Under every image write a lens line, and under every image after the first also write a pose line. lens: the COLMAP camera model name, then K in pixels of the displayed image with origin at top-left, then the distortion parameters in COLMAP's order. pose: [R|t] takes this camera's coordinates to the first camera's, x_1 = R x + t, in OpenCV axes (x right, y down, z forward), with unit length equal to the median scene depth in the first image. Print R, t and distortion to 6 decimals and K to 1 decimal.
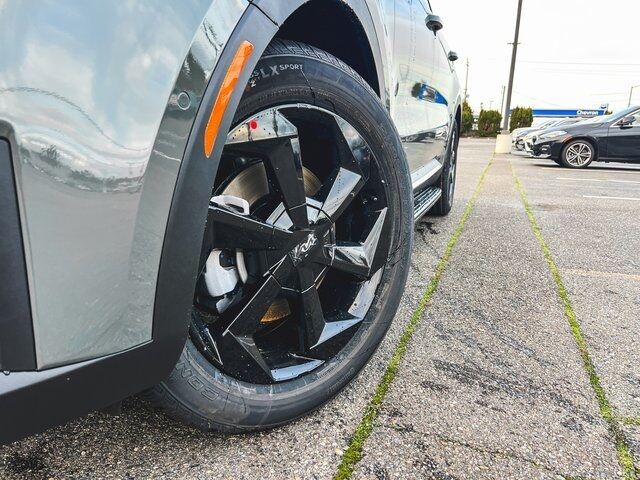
lens RADIAL K [[483.4, 0, 320.9], [0, 483.4, 240.2], [0, 0, 1]] dist [0.030783, -0.038172]
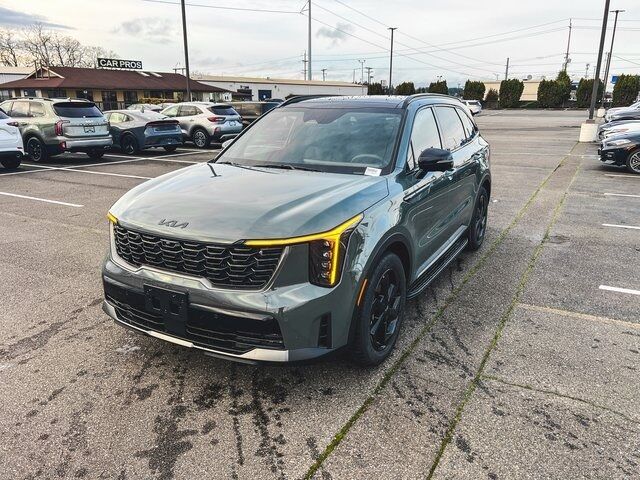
lens RADIAL K [[483.4, 0, 319.4], [0, 483.4, 240.0], [0, 0, 1]] dist [0.030783, -0.038172]
pose [[0.984359, 0.022849, -0.174684, 0.050886], [-0.011699, 0.997843, 0.064593, -0.215611], [0.175783, -0.061539, 0.982504, -0.689628]]
